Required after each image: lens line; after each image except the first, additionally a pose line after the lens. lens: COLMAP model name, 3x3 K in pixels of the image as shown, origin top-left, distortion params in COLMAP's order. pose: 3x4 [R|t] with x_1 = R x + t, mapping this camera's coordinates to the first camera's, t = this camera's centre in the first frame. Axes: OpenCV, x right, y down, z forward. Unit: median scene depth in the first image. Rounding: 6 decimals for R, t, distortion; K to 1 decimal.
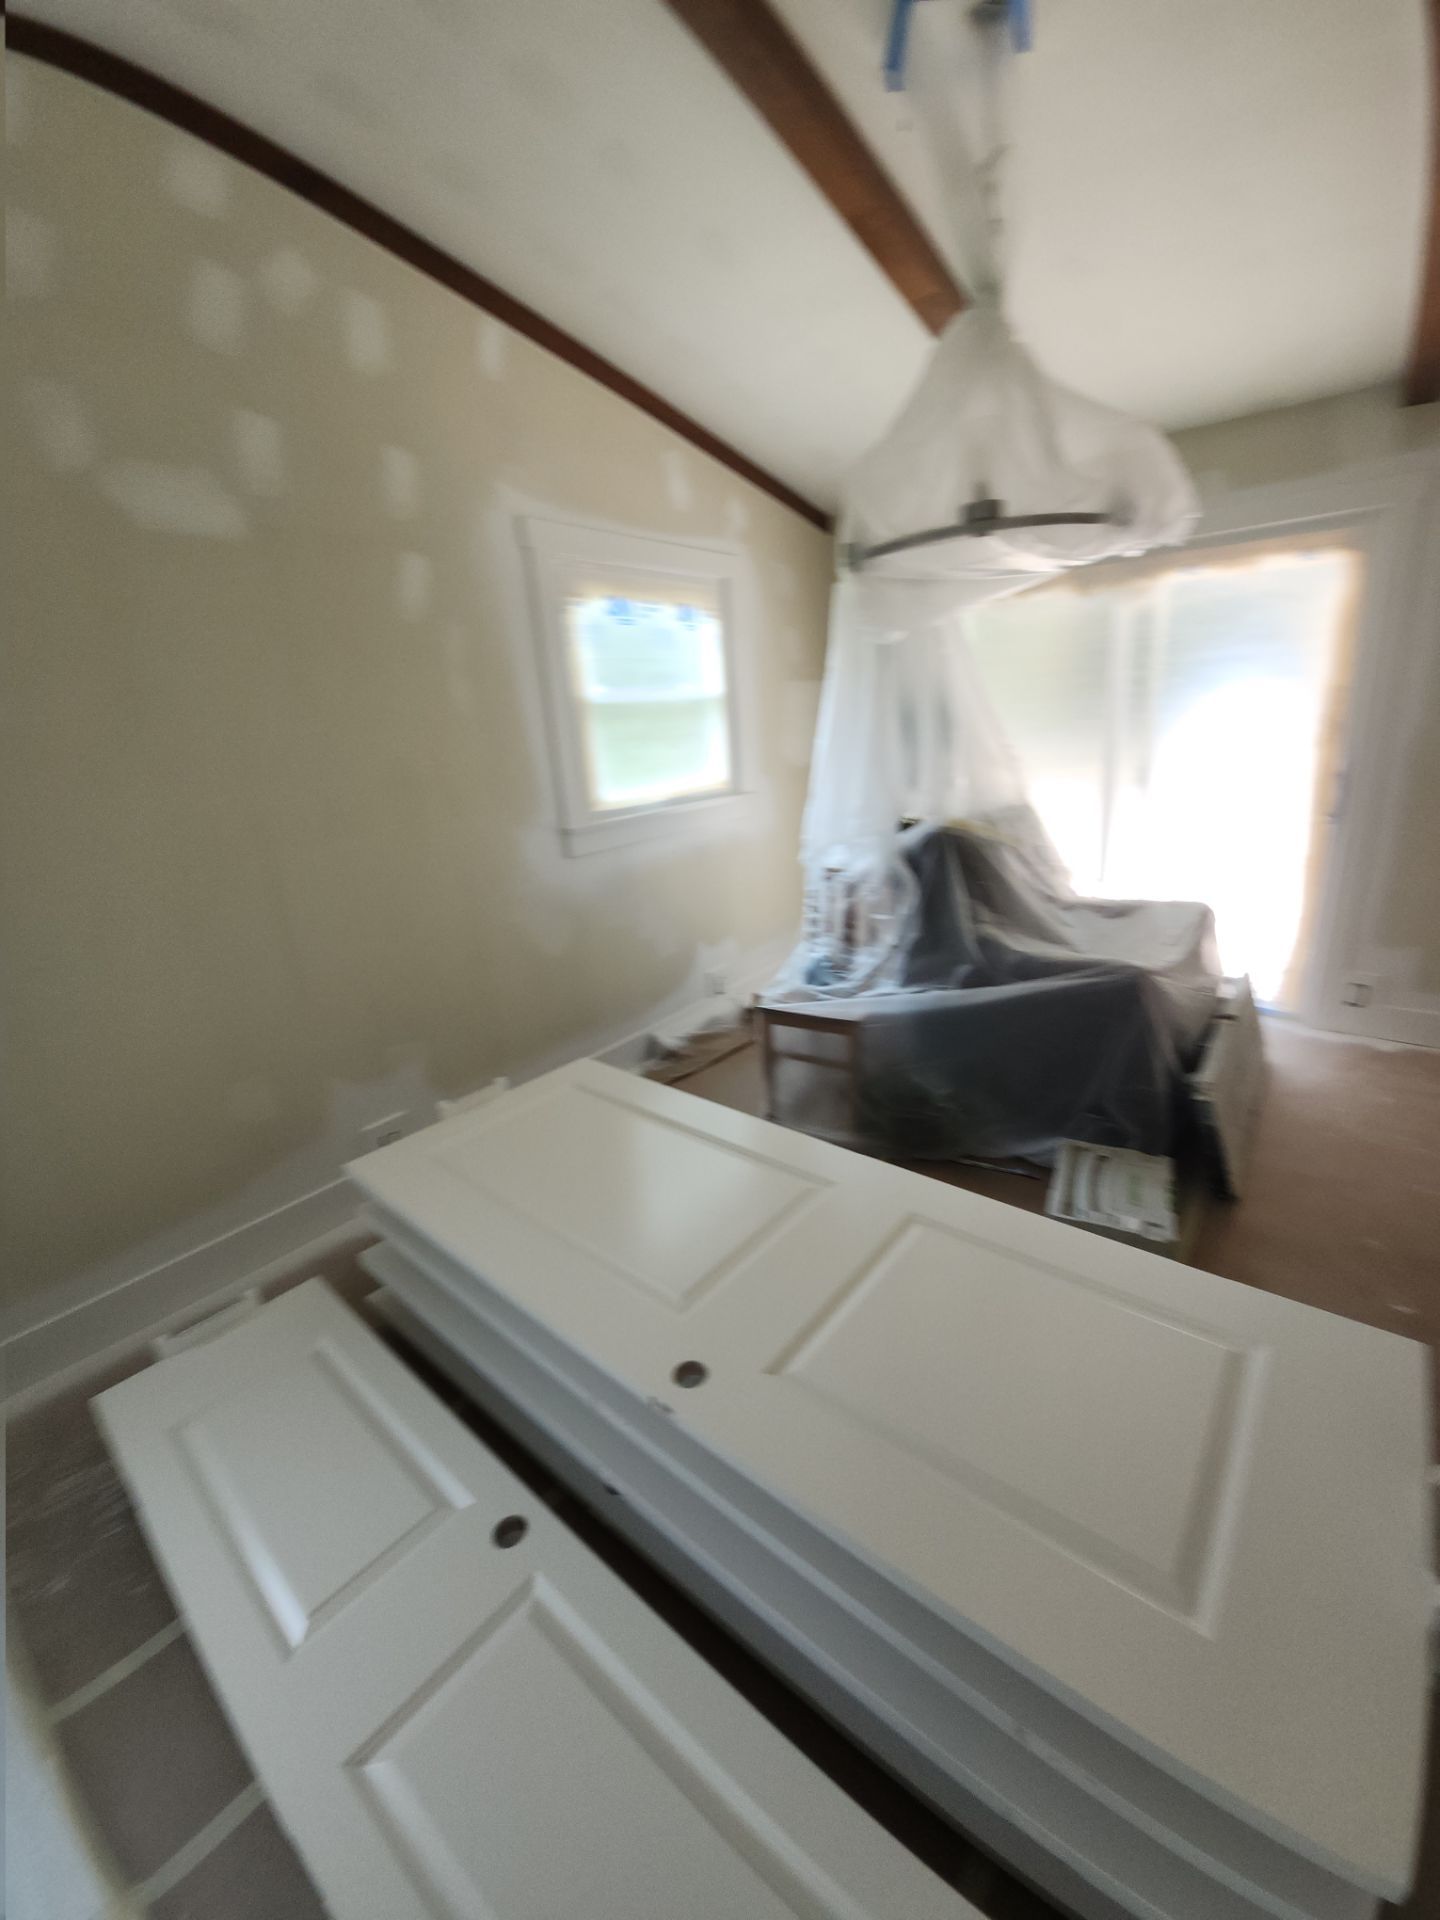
lens RADIAL K [[789.3, 0, 753.0], [0, 789.3, 985.6], [0, 0, 1]] dist [-0.000913, -0.012485]
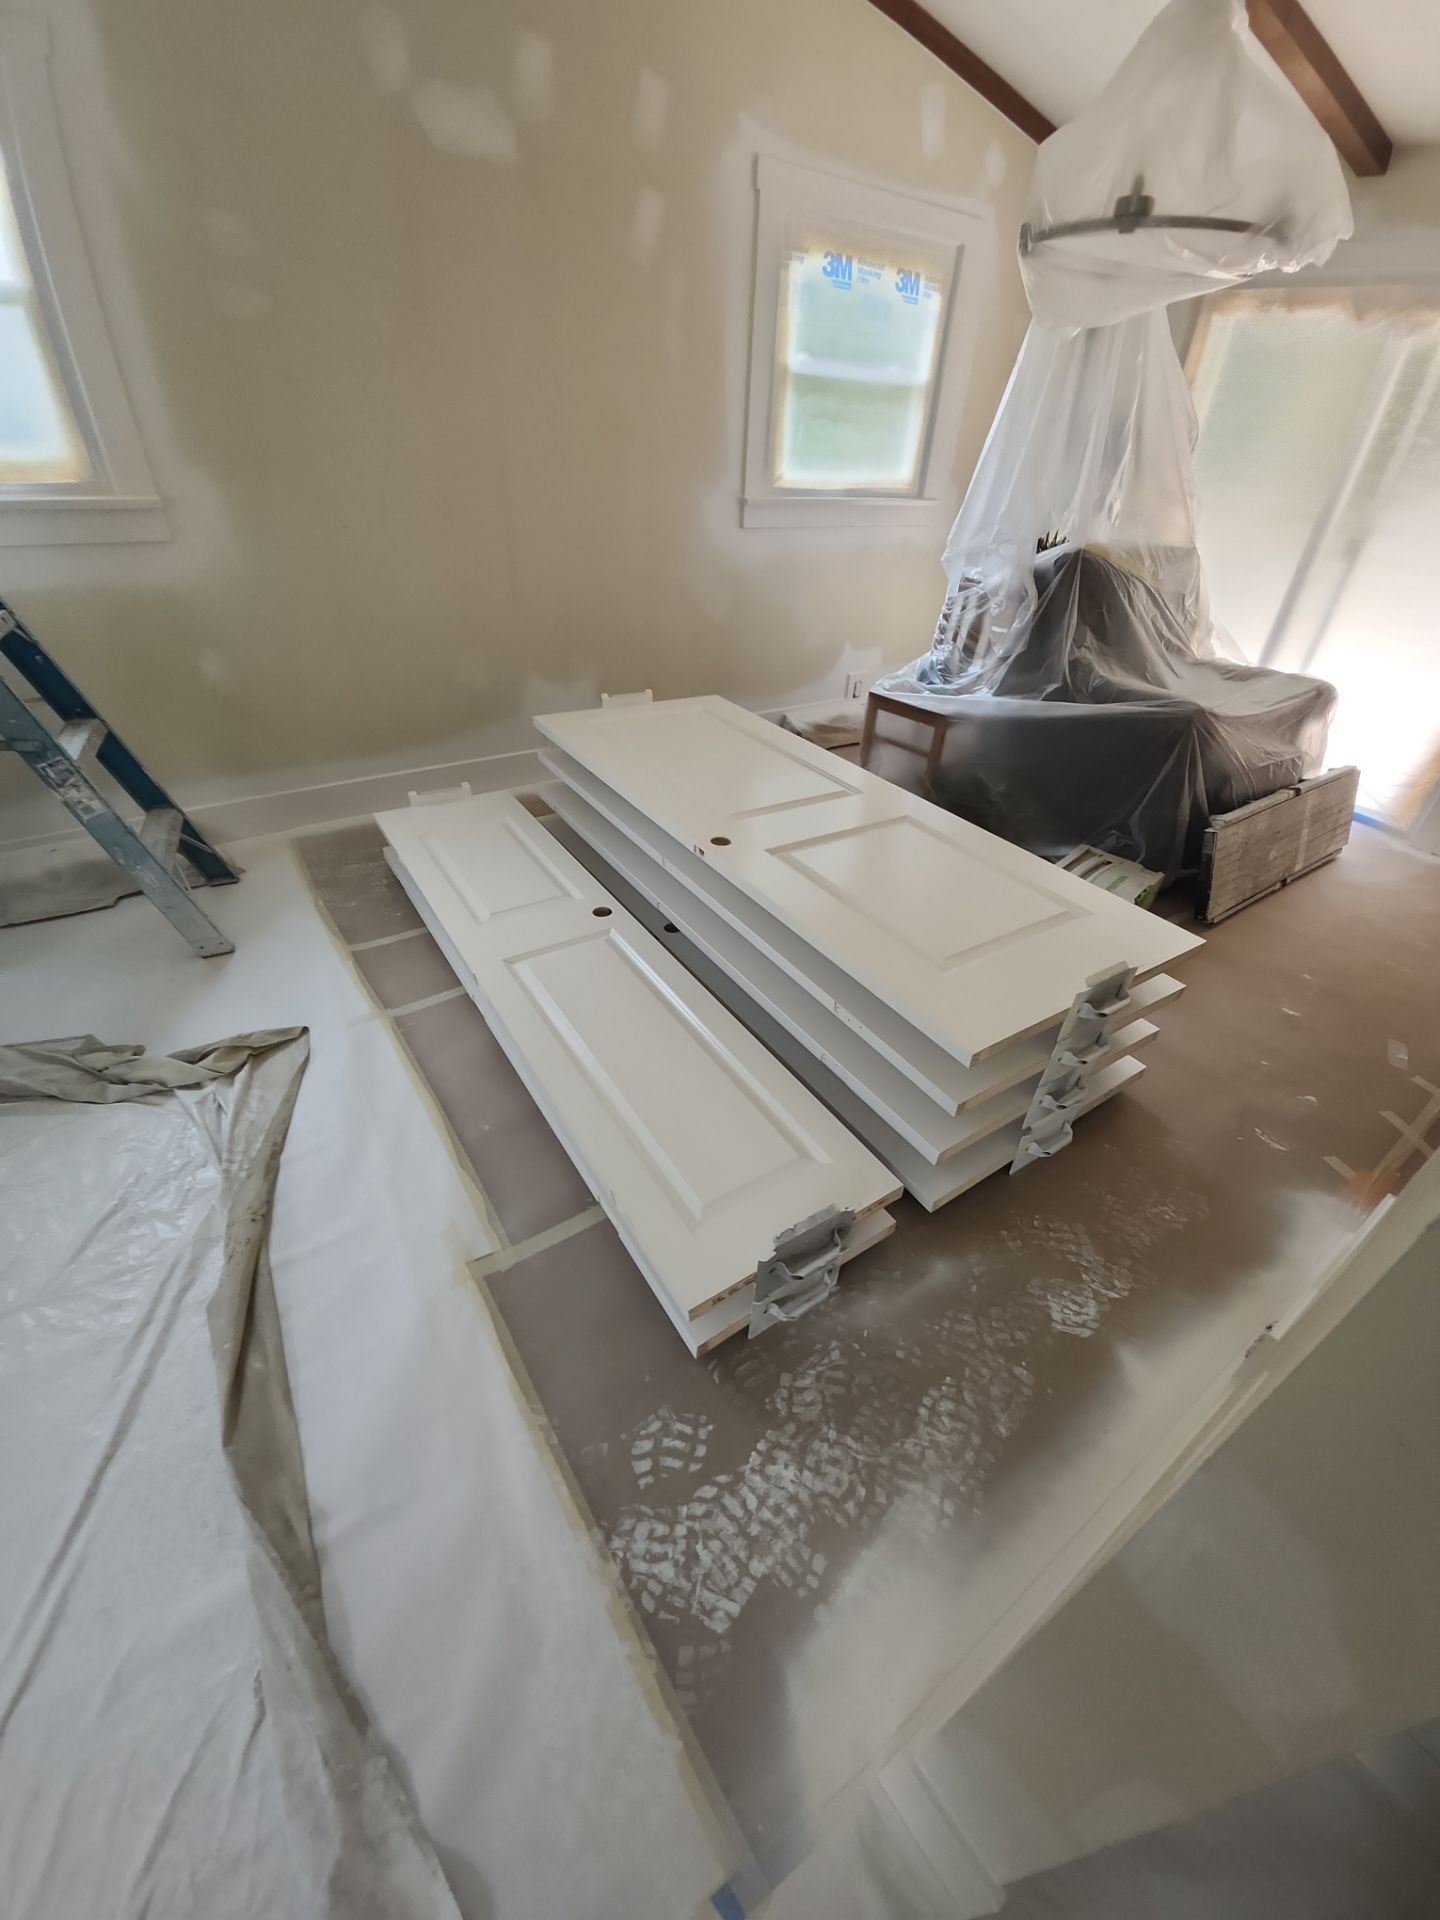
lens RADIAL K [[789.3, 0, 753.0], [0, 789.3, 985.6], [0, 0, 1]] dist [-0.000913, -0.012485]
pose [[0.956179, 0.251458, -0.149971, 0.129573], [-0.196933, 0.931406, 0.306104, 0.111585], [0.216656, -0.263156, 0.940111, -0.250595]]
